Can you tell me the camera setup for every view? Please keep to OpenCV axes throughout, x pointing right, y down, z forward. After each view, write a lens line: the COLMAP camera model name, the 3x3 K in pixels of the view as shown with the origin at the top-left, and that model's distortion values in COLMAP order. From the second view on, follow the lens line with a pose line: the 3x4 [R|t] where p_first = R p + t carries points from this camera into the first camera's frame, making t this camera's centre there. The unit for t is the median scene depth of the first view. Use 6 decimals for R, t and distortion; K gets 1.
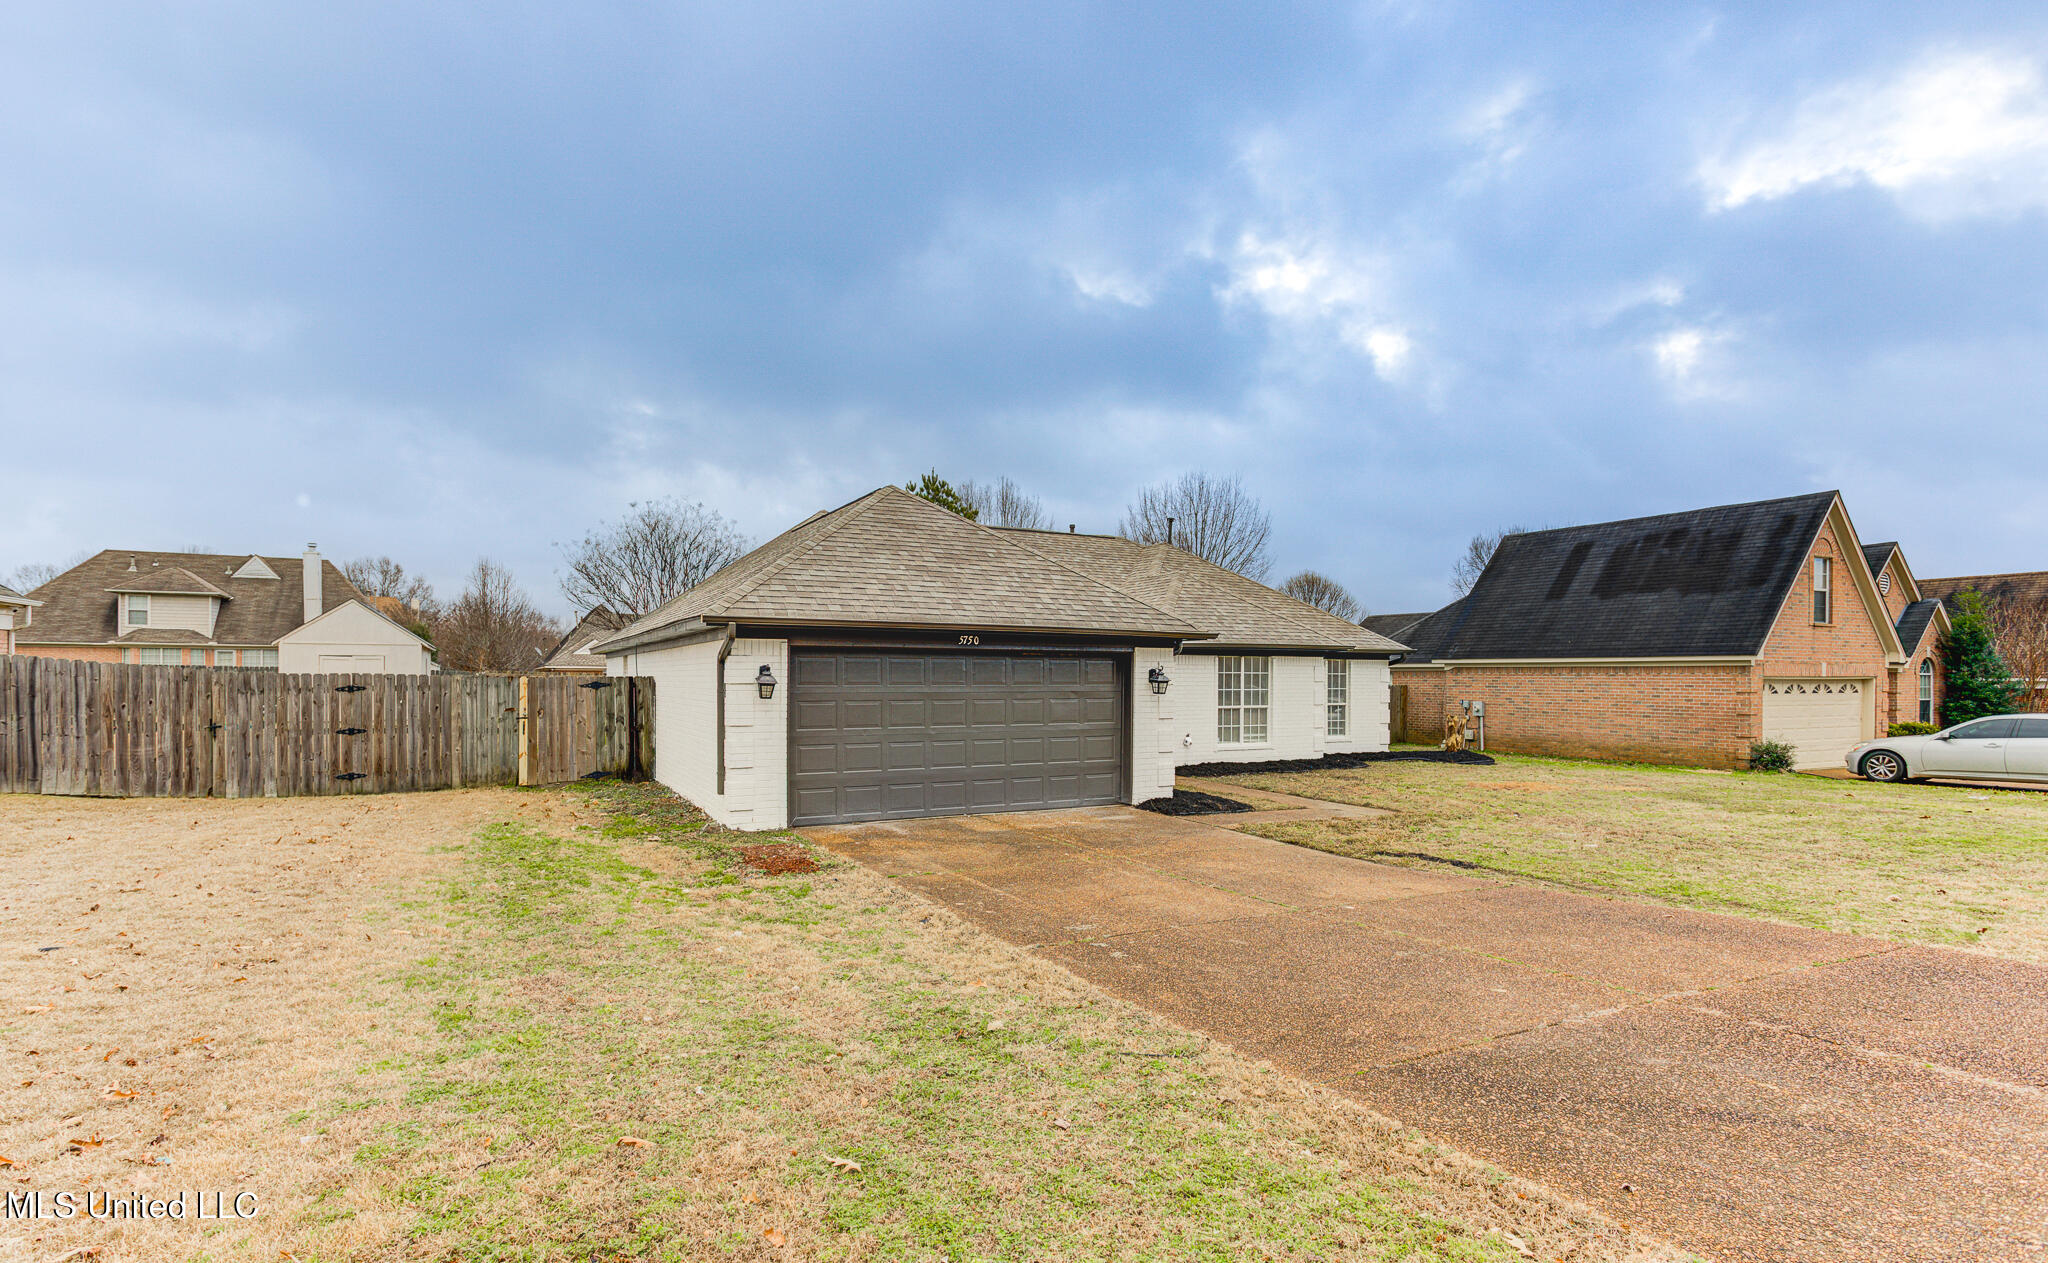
lens RADIAL K [[970.5, 0, 1021.8], [0, 970.5, 670.5], [0, 0, 1]] dist [0.013880, 0.000648]
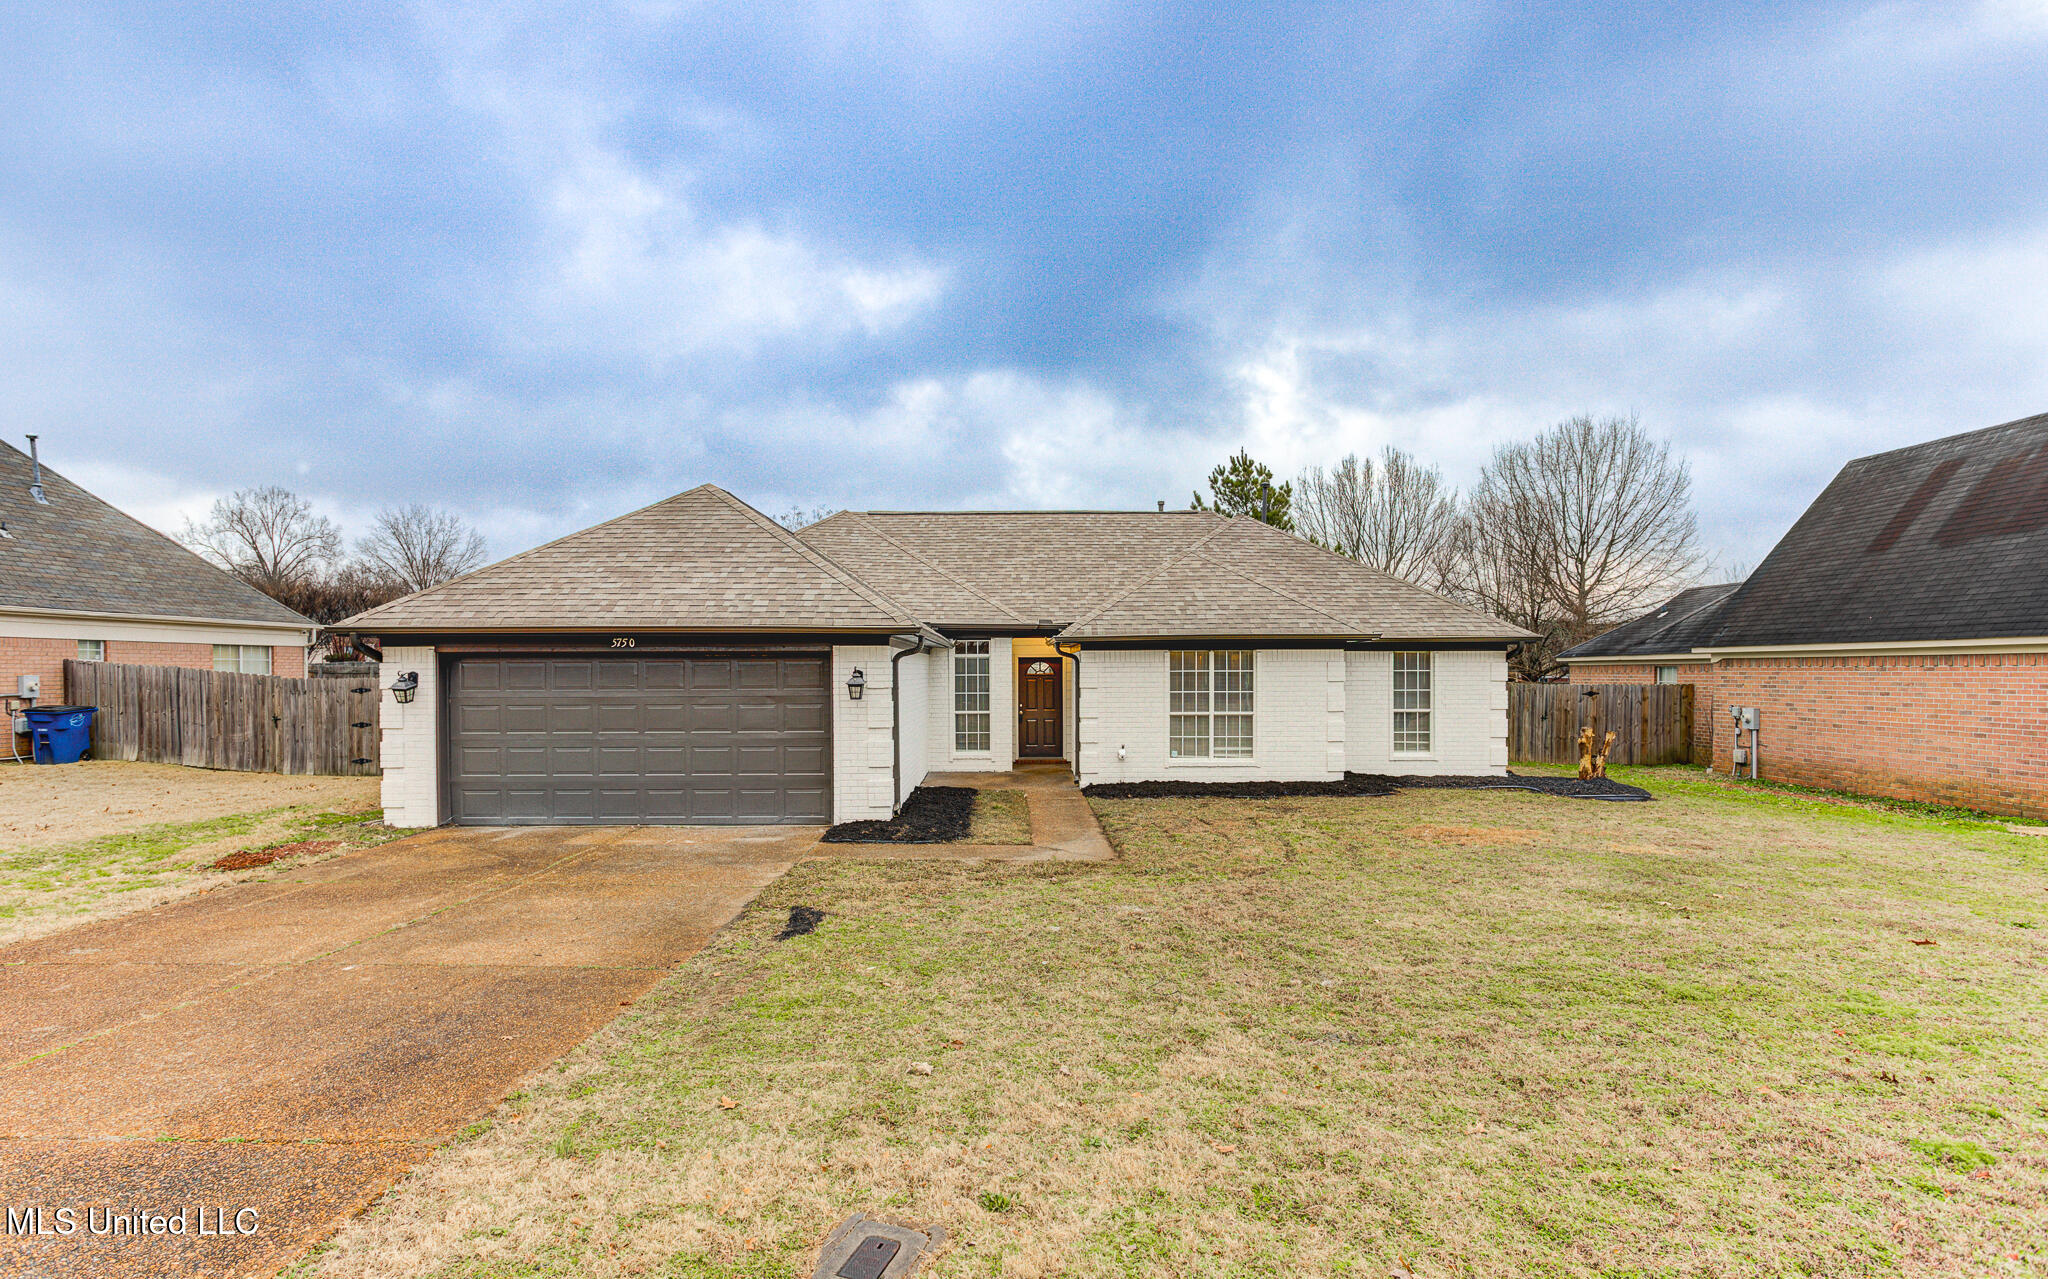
lens RADIAL K [[987.9, 0, 1020.0], [0, 987.9, 661.3], [0, 0, 1]] dist [-0.000616, -0.000151]
pose [[0.885222, -0.010934, -0.465041, 0.468215], [0.009306, 0.999940, -0.005795, -0.002260], [0.465076, 0.000802, 0.885270, 0.201142]]
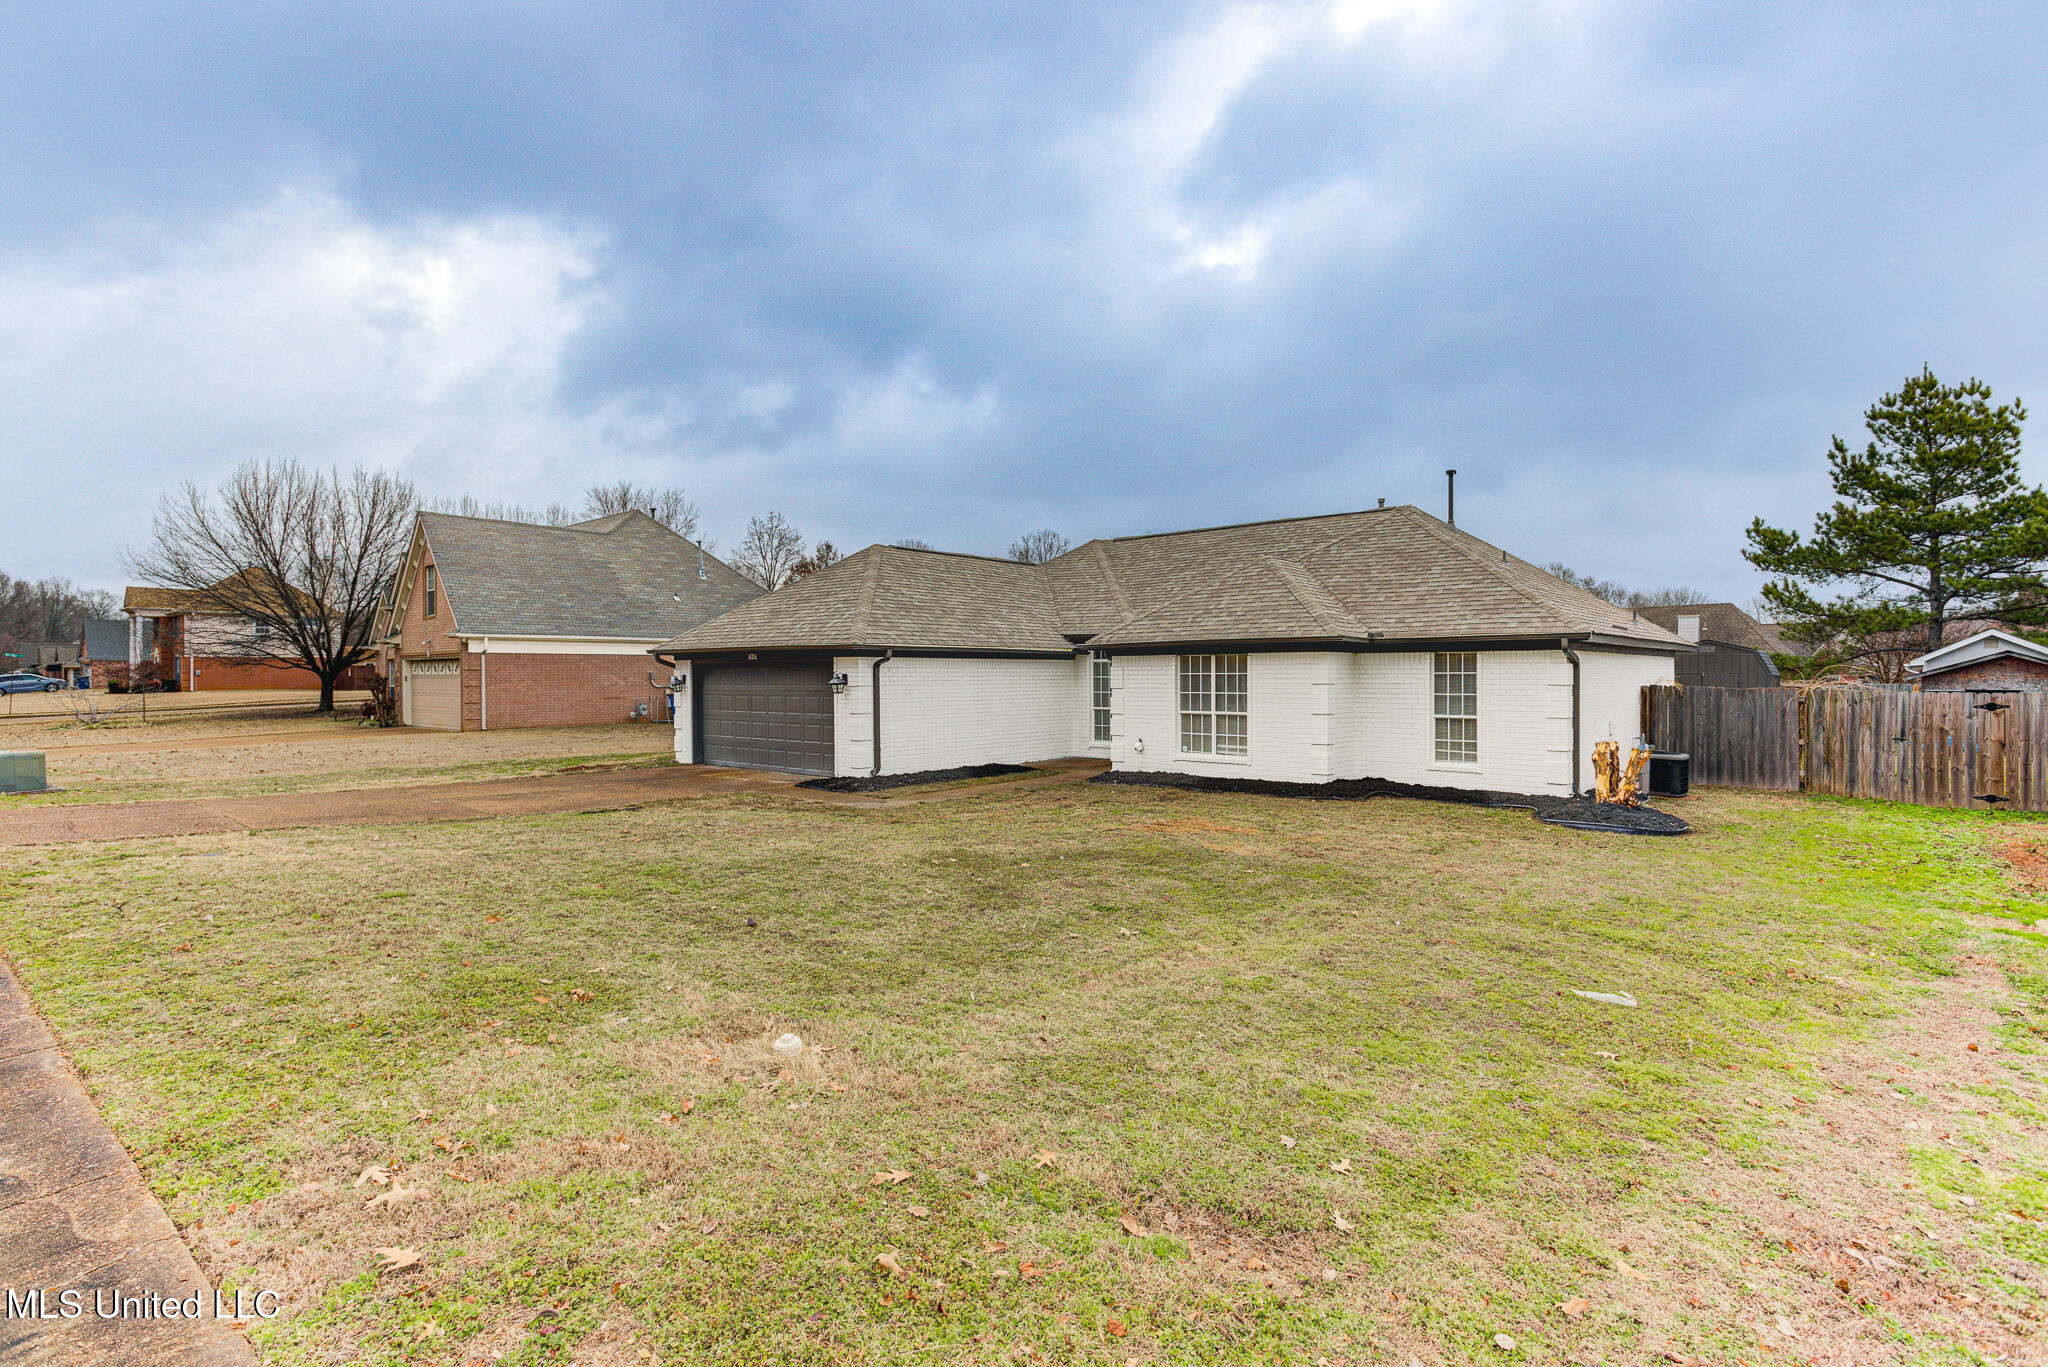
lens RADIAL K [[986.4, 0, 1032.8], [0, 986.4, 669.1], [0, 0, 1]] dist [0.011186, 0.001260]
pose [[0.364135, -0.010530, -0.931287, 0.989925], [0.011159, 0.999914, -0.006943, 0.002780], [0.931279, -0.007864, 0.364221, 0.529956]]
